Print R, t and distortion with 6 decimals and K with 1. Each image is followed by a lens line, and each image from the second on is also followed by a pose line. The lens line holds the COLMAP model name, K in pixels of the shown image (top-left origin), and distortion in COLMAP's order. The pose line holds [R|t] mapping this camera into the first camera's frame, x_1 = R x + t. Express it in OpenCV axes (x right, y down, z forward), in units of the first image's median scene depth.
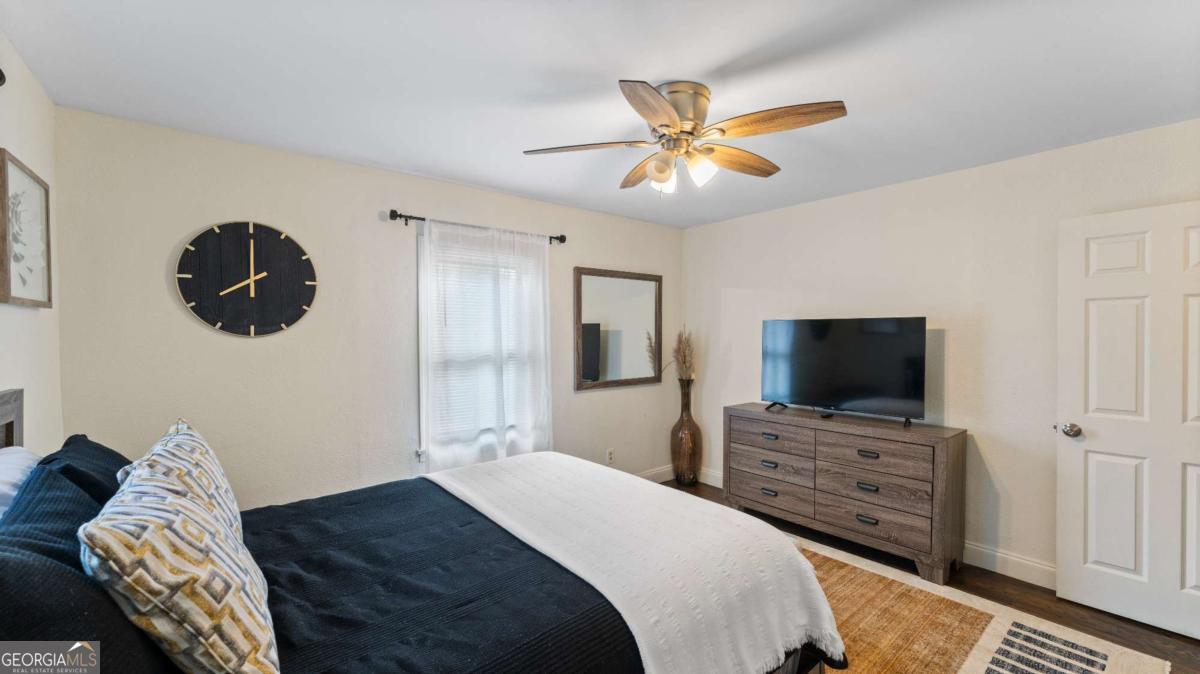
lens RADIAL K [[485.0, 0, 598.0], [0, 485.0, 338.6], [0, 0, 1]] dist [0.001405, 0.000809]
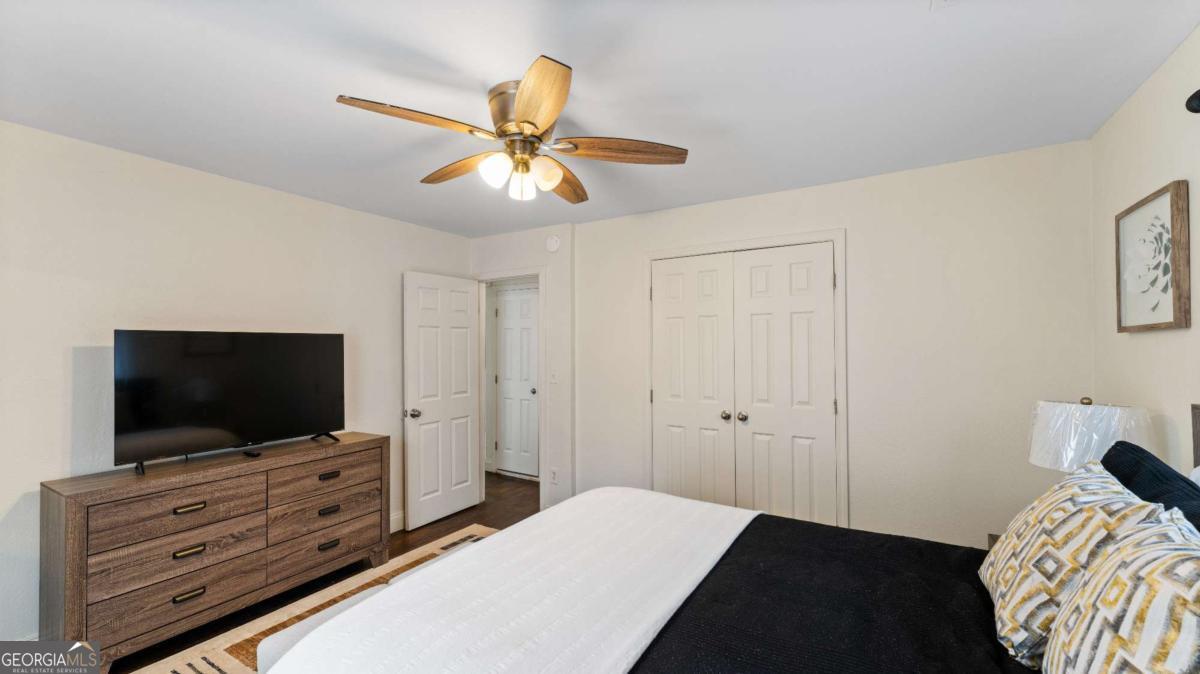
lens RADIAL K [[485.0, 0, 598.0], [0, 485.0, 338.6], [0, 0, 1]] dist [0.001405, 0.000809]
pose [[-0.331039, 0.027548, 0.943215, -0.517075], [0.032502, 0.999314, -0.017779, 0.001259], [-0.943057, 0.024771, -0.331707, 0.785265]]
